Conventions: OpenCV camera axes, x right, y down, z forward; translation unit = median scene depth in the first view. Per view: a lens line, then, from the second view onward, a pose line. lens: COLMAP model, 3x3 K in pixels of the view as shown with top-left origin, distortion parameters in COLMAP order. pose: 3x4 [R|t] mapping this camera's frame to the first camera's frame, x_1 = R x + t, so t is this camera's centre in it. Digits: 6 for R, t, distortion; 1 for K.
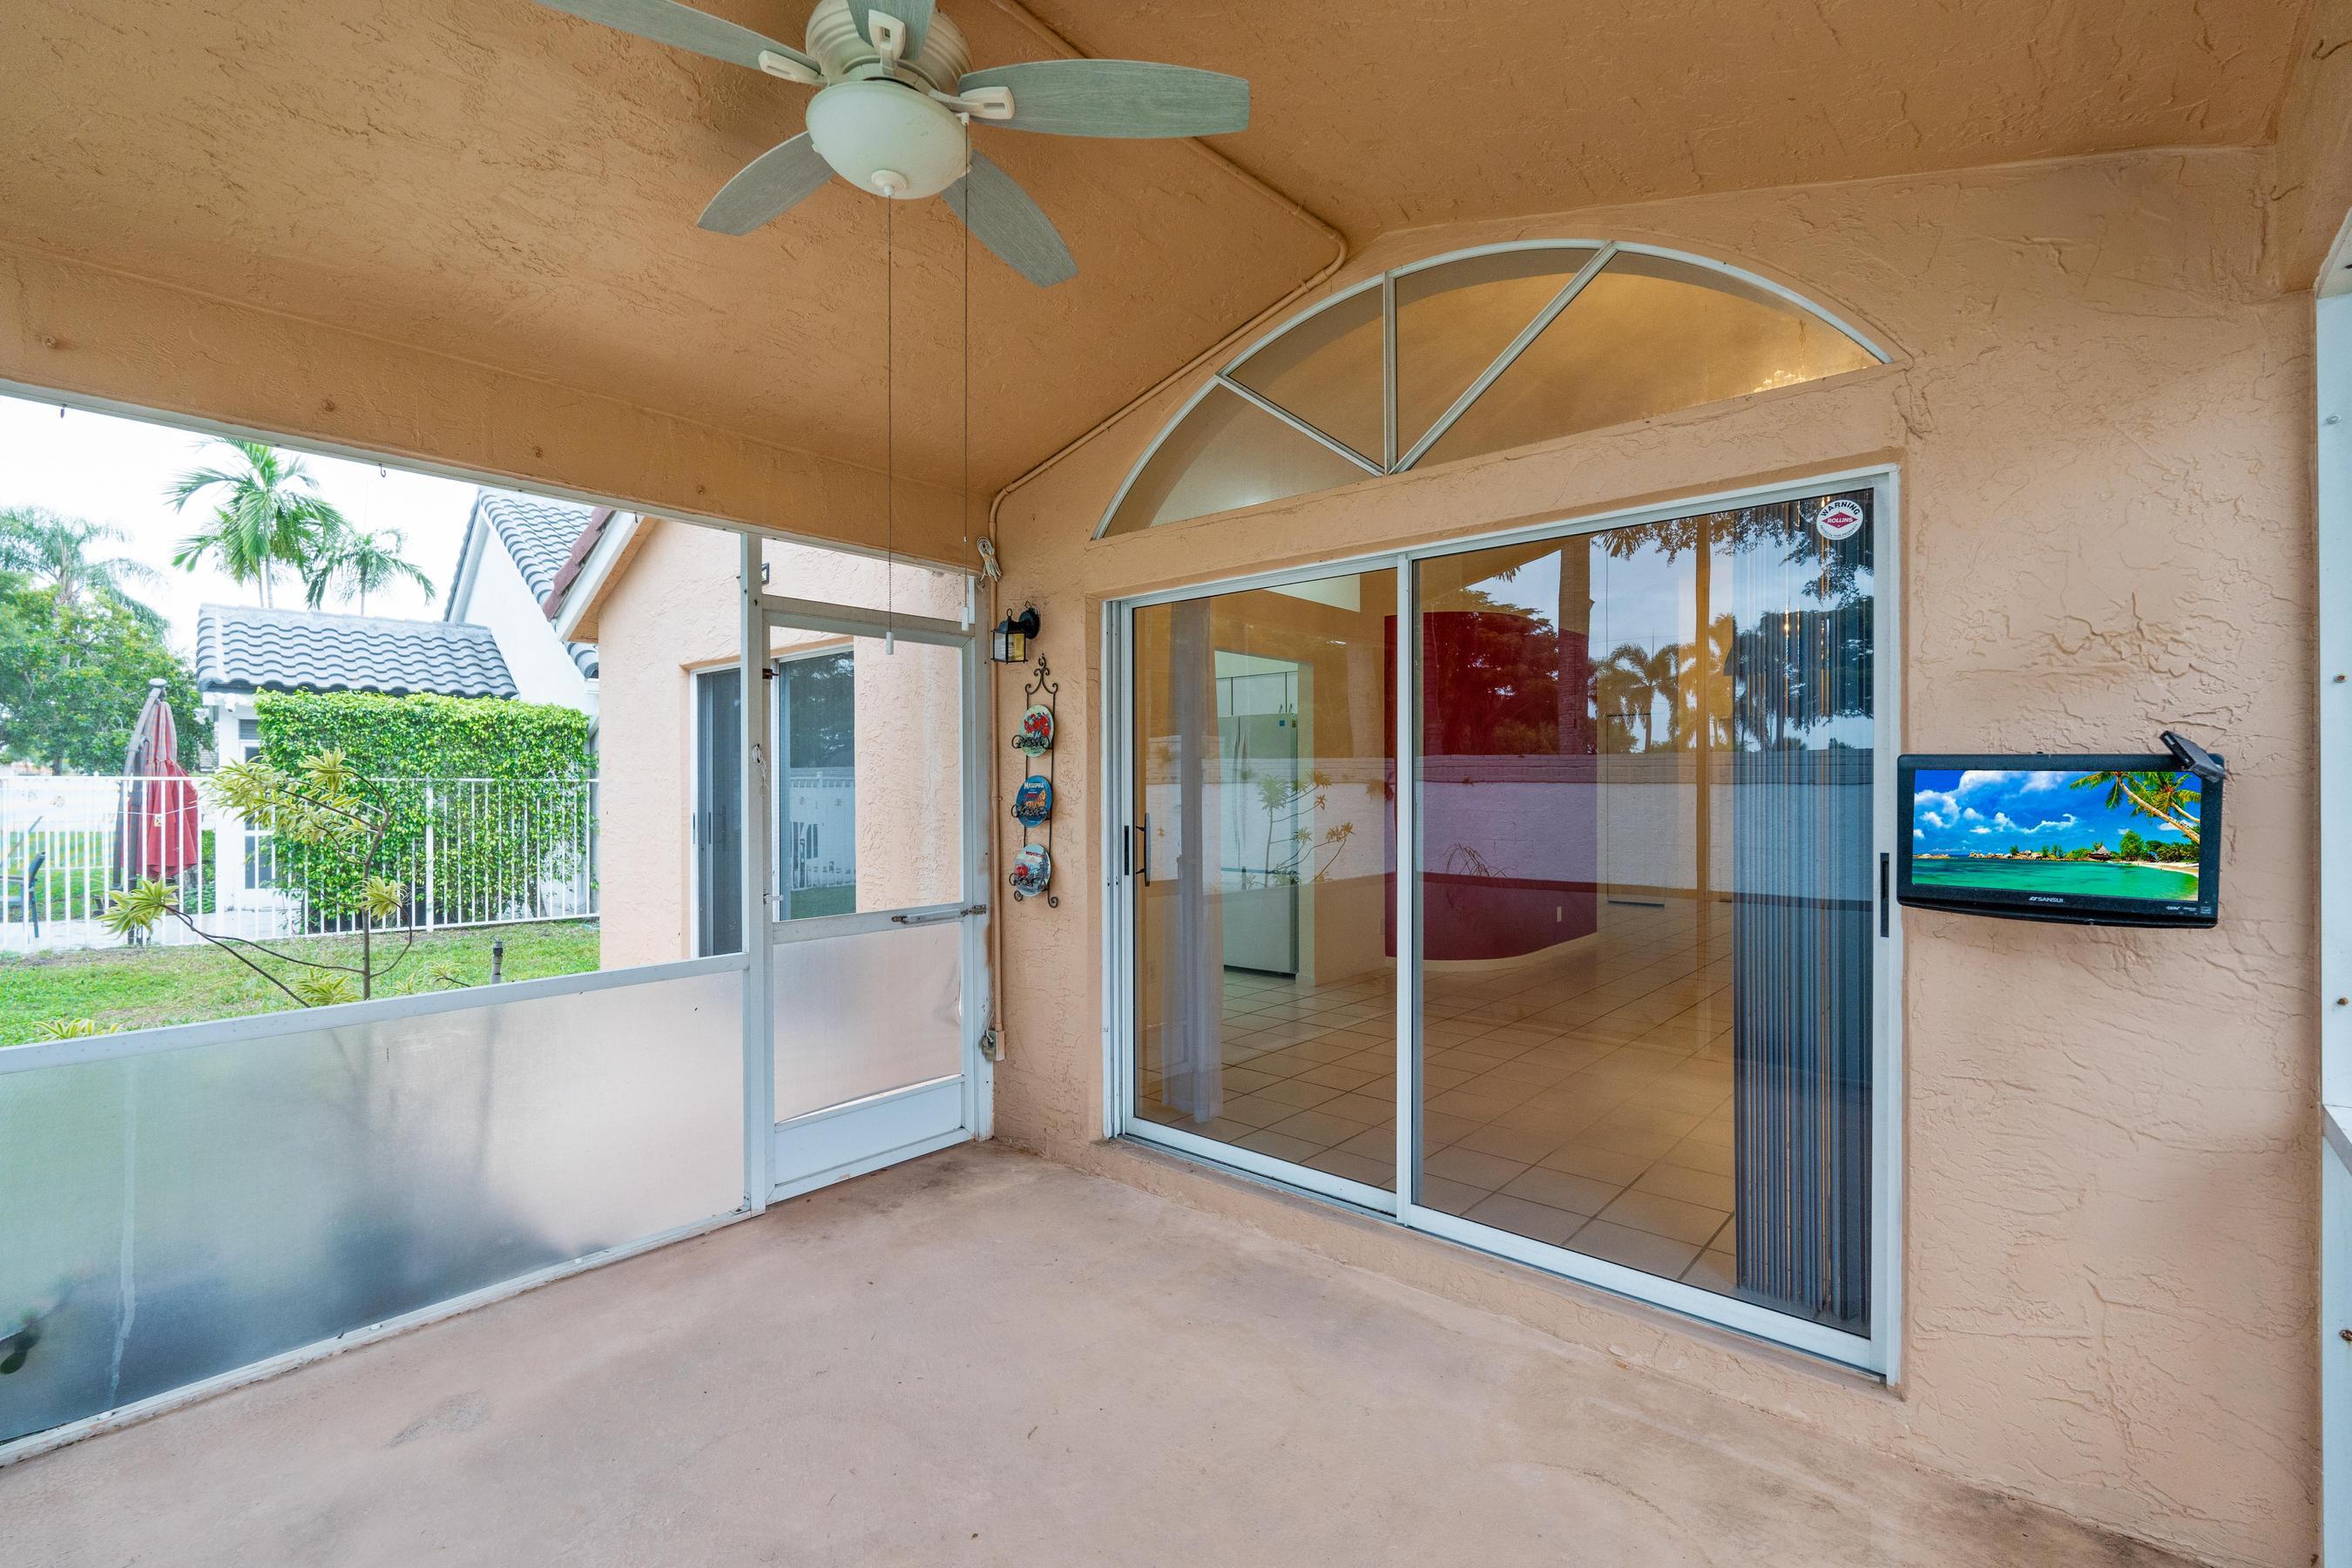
lens RADIAL K [[1025.2, 0, 1179.0], [0, 1025.2, 781.6], [0, 0, 1]] dist [-0.003779, -0.000404]
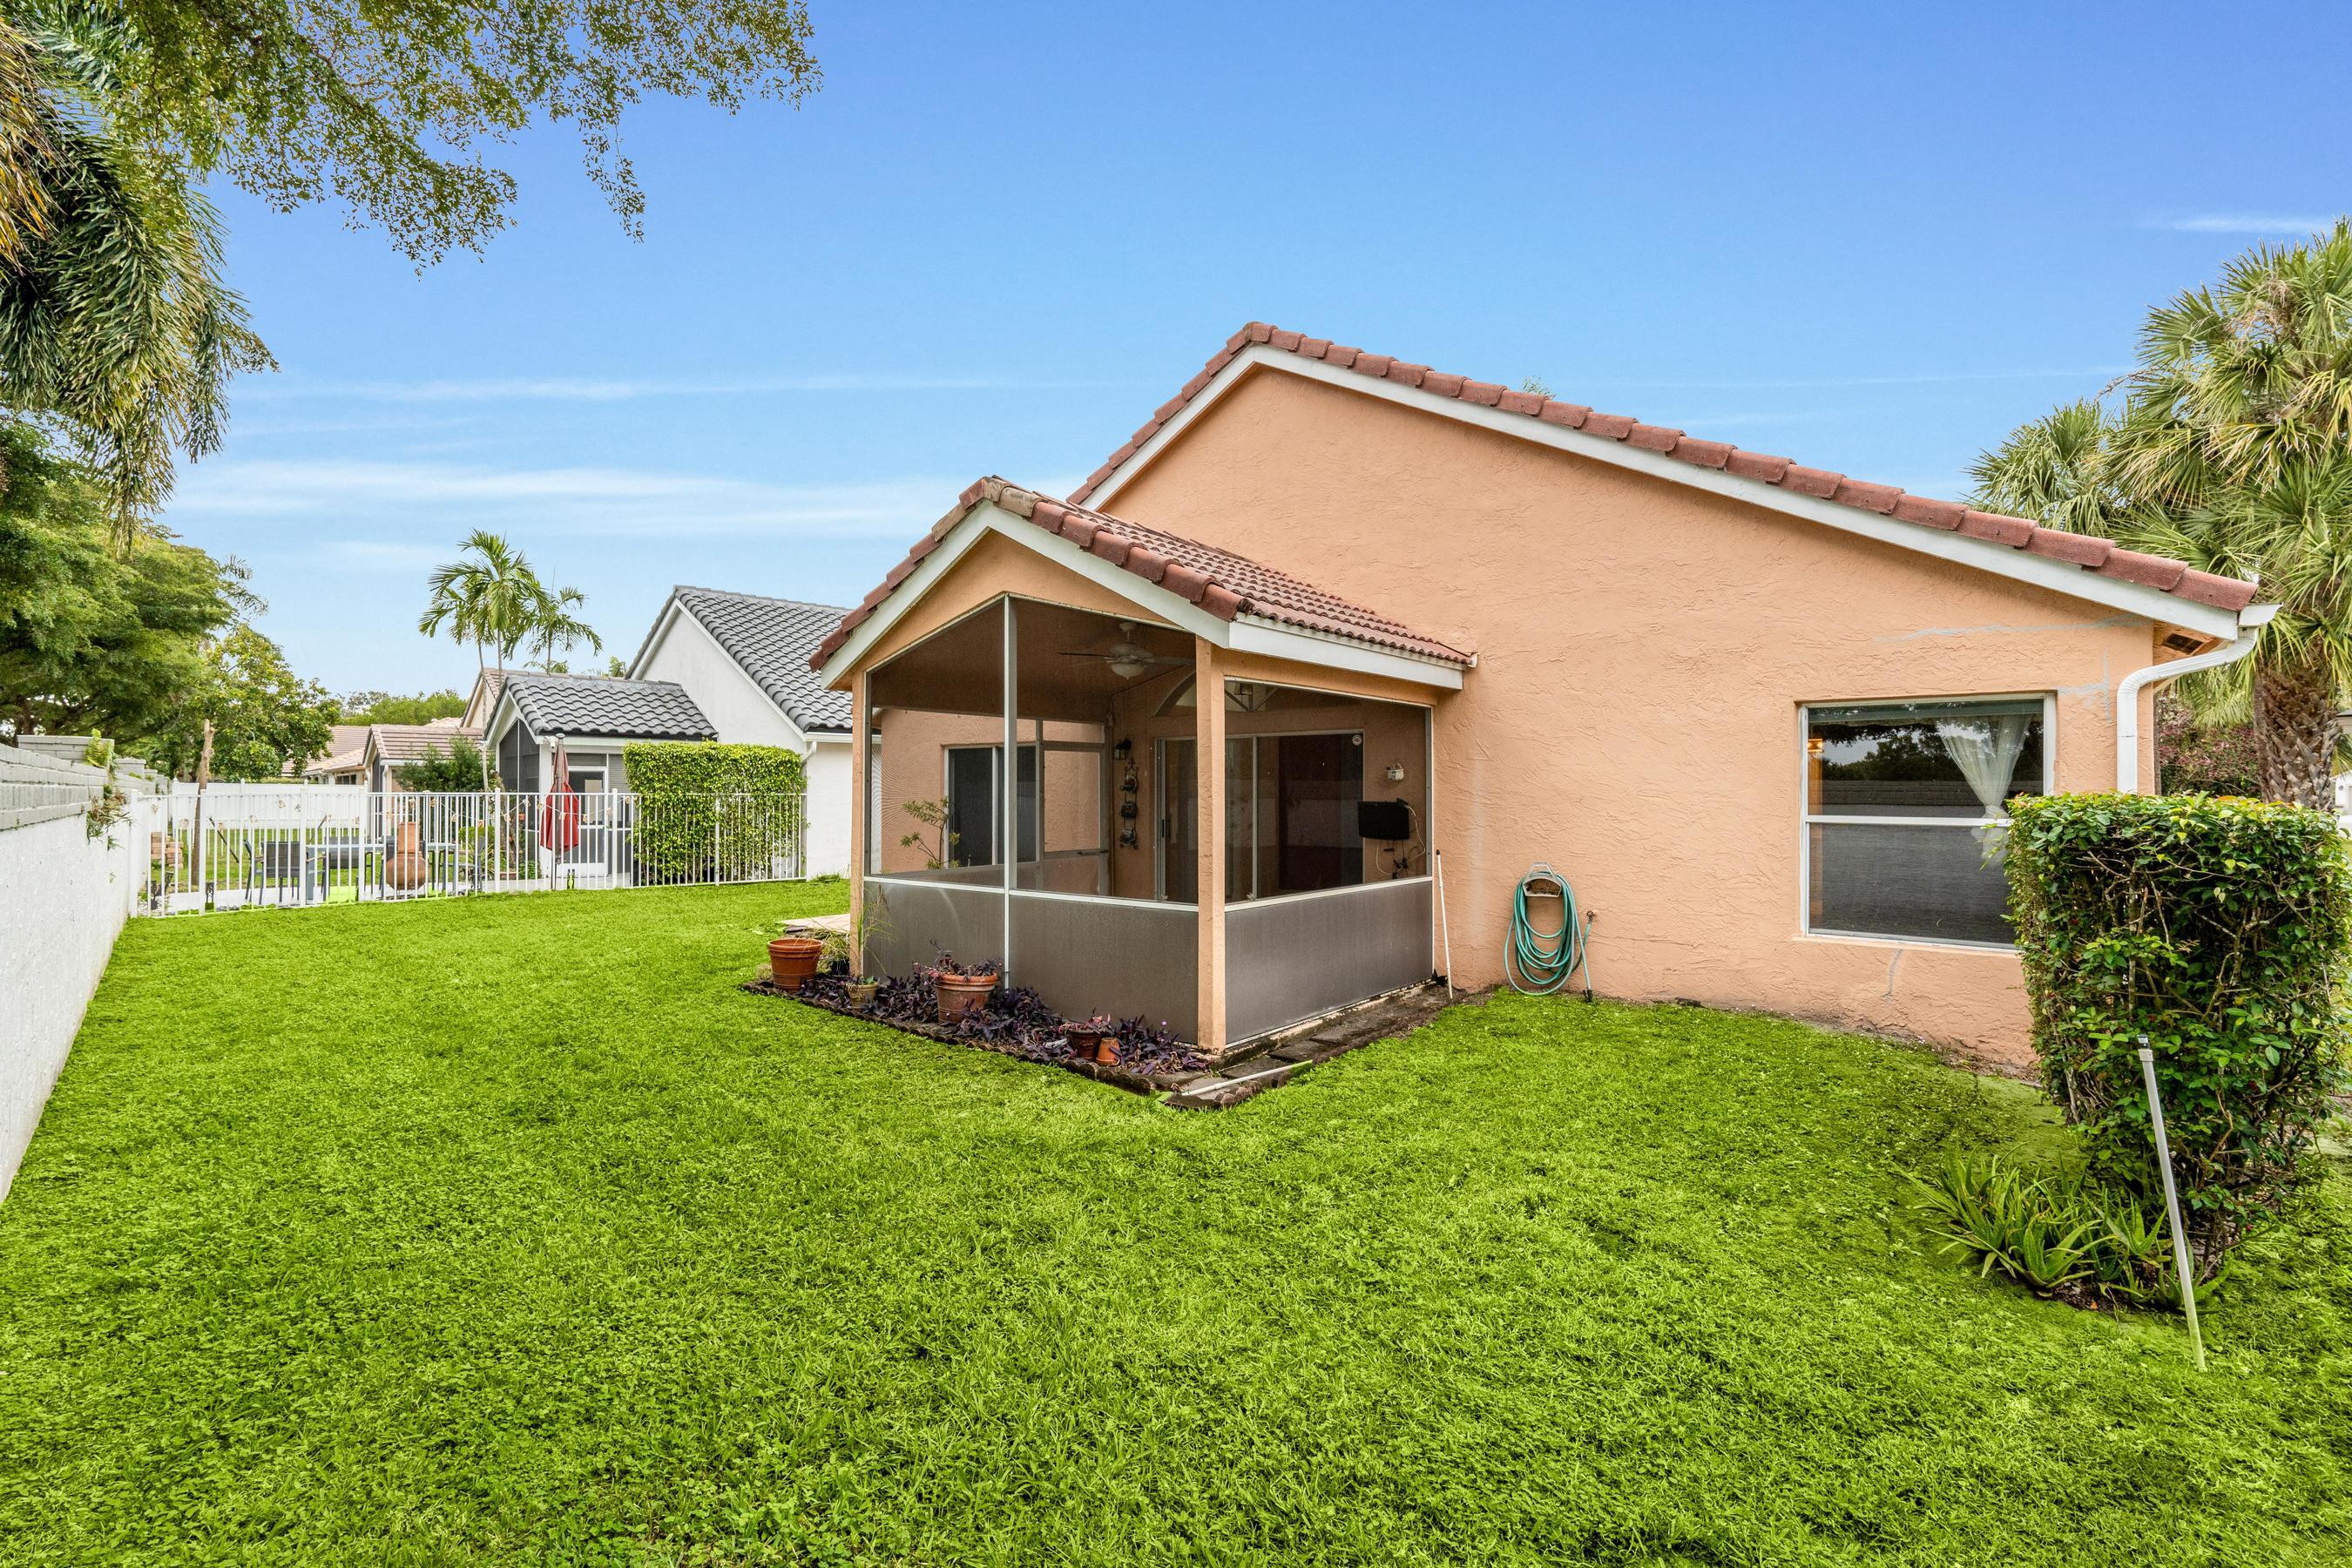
lens RADIAL K [[1025.2, 0, 1175.0], [0, 1025.2, 787.2], [0, 0, 1]] dist [-0.003779, -0.000404]
pose [[0.999482, 0.008446, 0.031054, -0.043274], [-0.008341, 0.999959, -0.003511, -0.014696], [-0.031082, 0.003251, 0.999512, -0.723104]]
